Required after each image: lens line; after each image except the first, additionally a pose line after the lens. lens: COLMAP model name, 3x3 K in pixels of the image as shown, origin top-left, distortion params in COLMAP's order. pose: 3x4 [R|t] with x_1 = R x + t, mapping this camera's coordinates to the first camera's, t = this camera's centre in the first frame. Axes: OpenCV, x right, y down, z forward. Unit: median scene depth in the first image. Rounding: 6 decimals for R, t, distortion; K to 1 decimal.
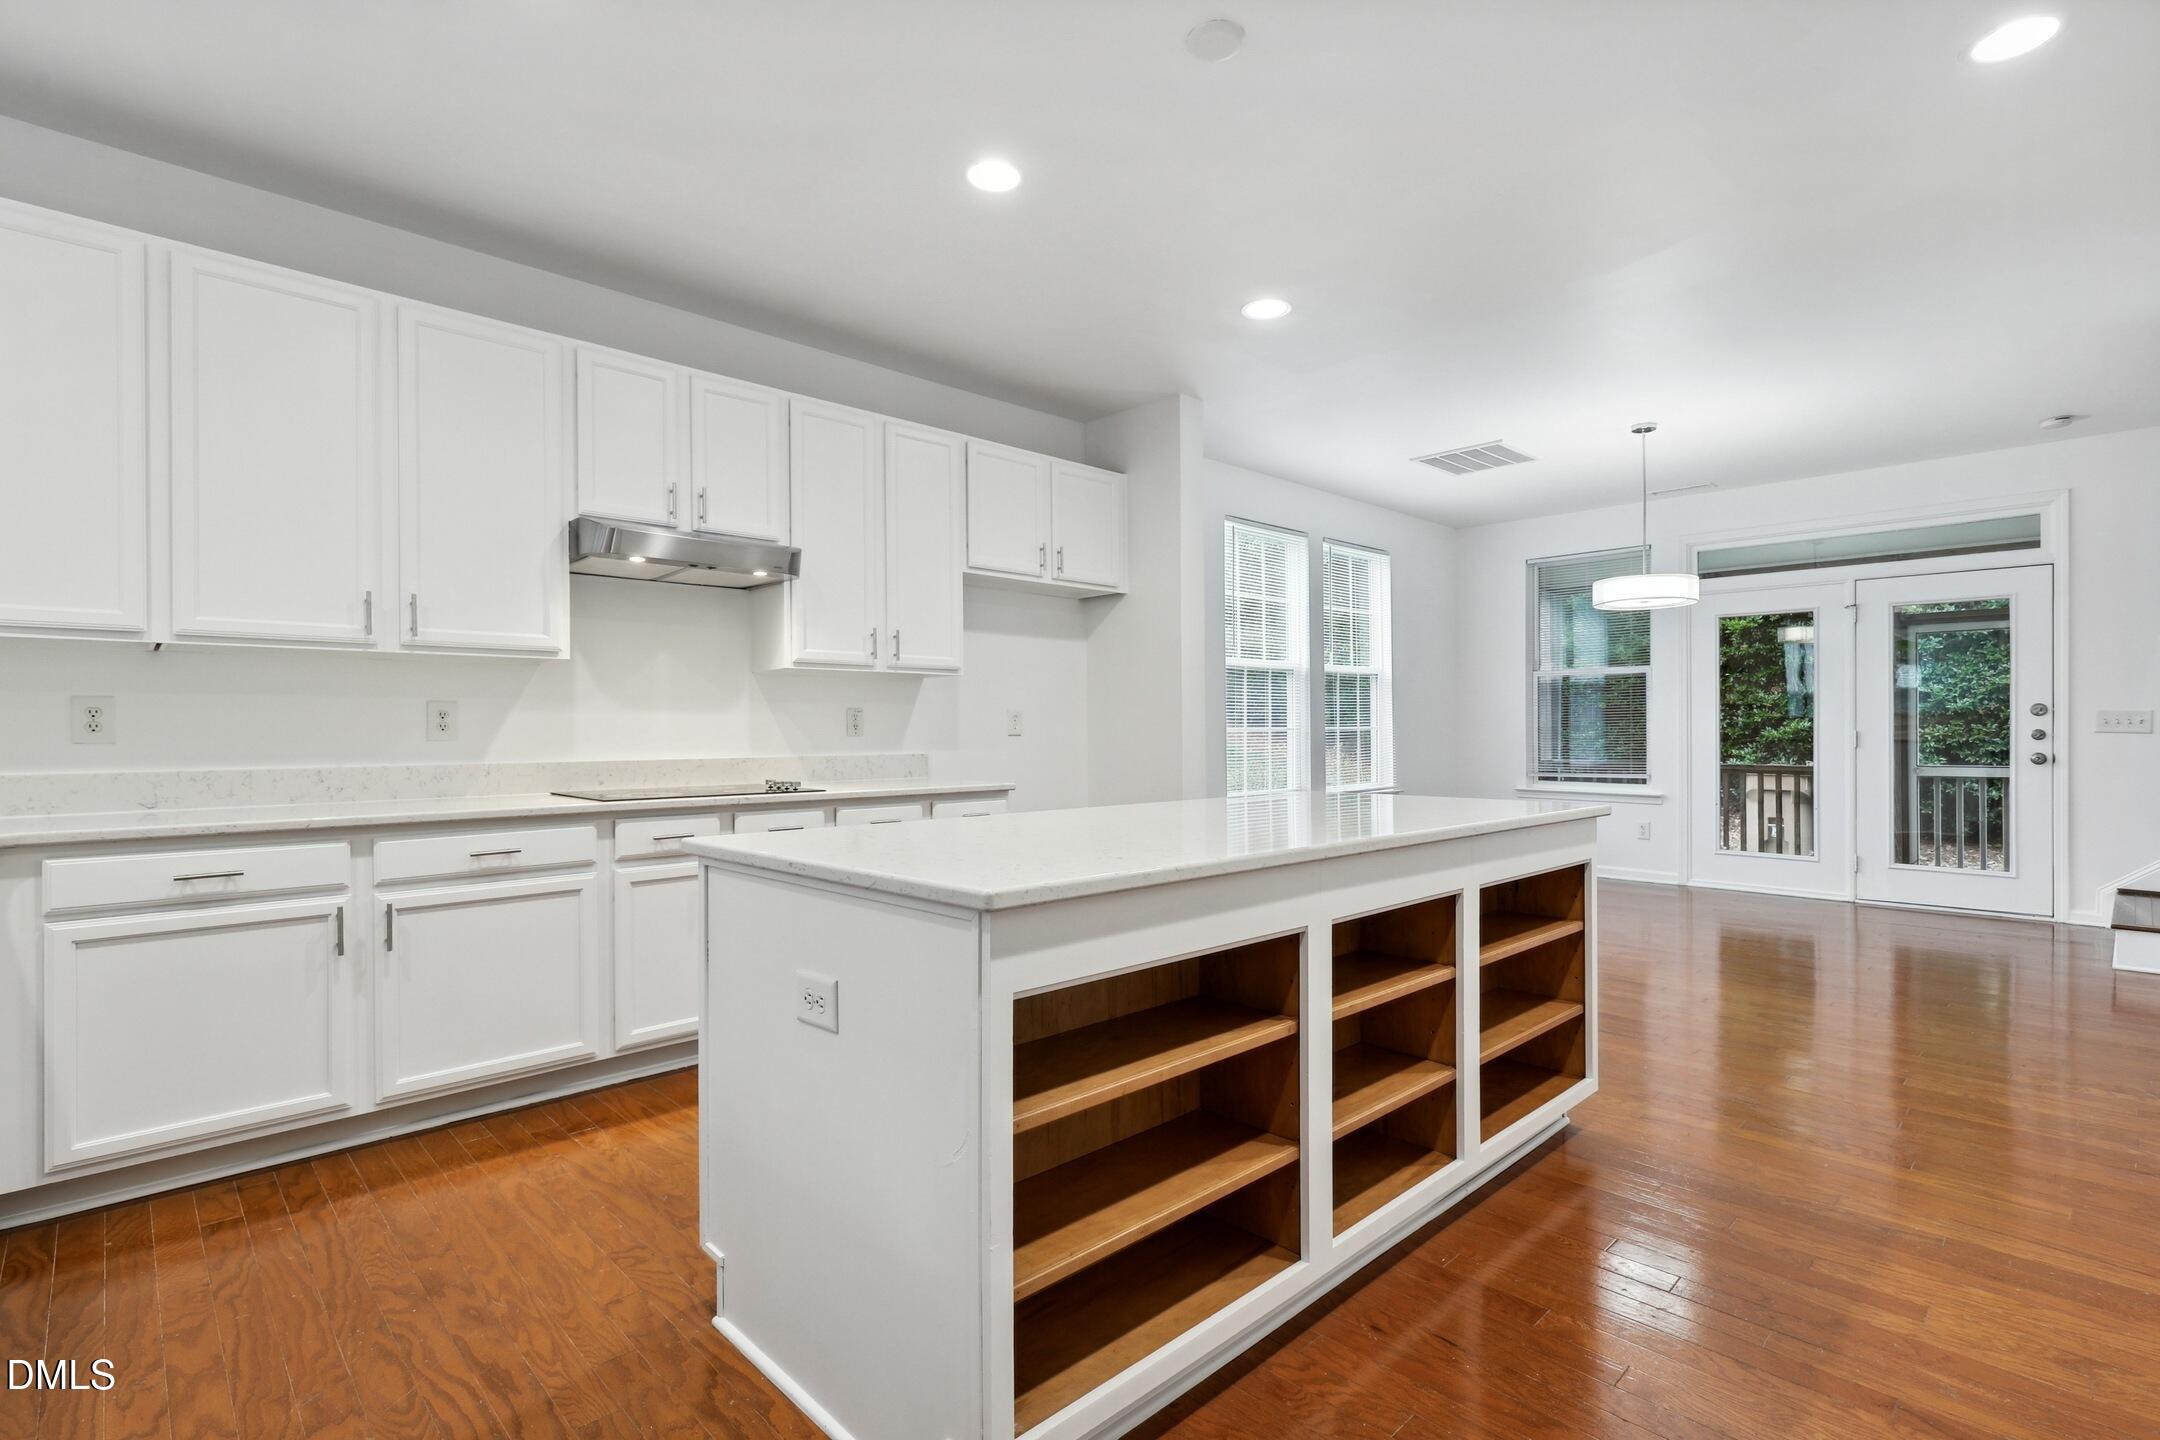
lens RADIAL K [[1003.5, 0, 1103.7], [0, 1003.5, 727.1], [0, 0, 1]] dist [0.002844, 0.000262]
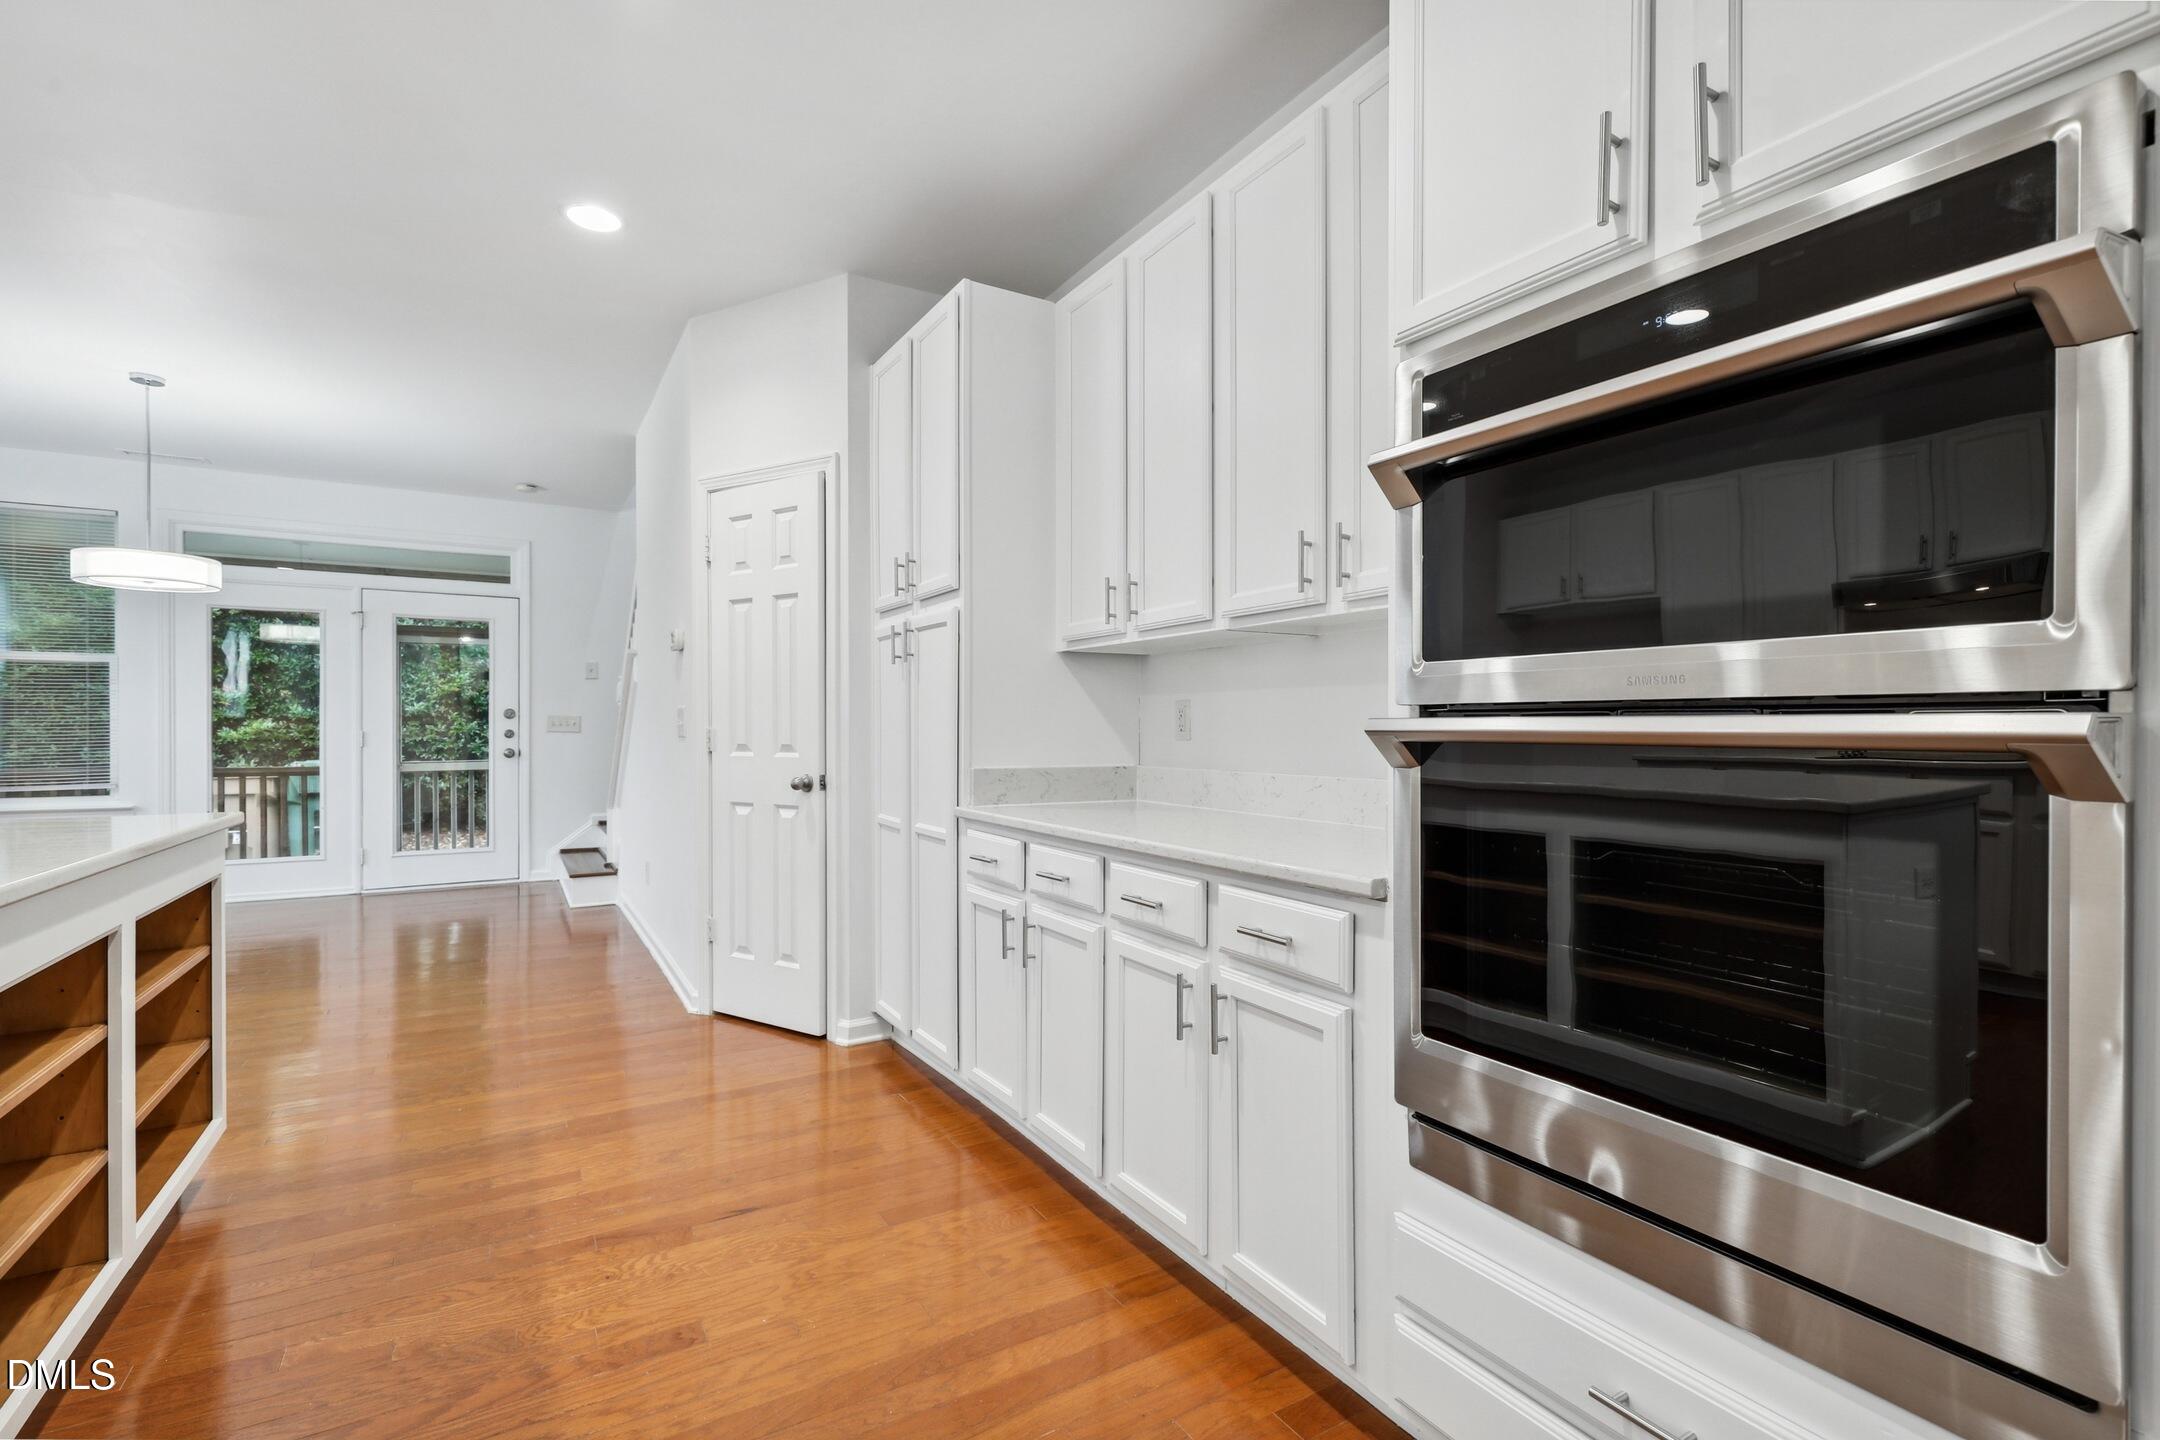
lens RADIAL K [[1003.5, 0, 1071.2], [0, 1003.5, 731.7], [0, 0, 1]] dist [0.002844, 0.000262]
pose [[0.246080, -0.002670, 0.969246, -0.184956], [-0.001558, 0.999994, 0.003150, -0.000368], [-0.969248, -0.002285, 0.246074, 0.036036]]
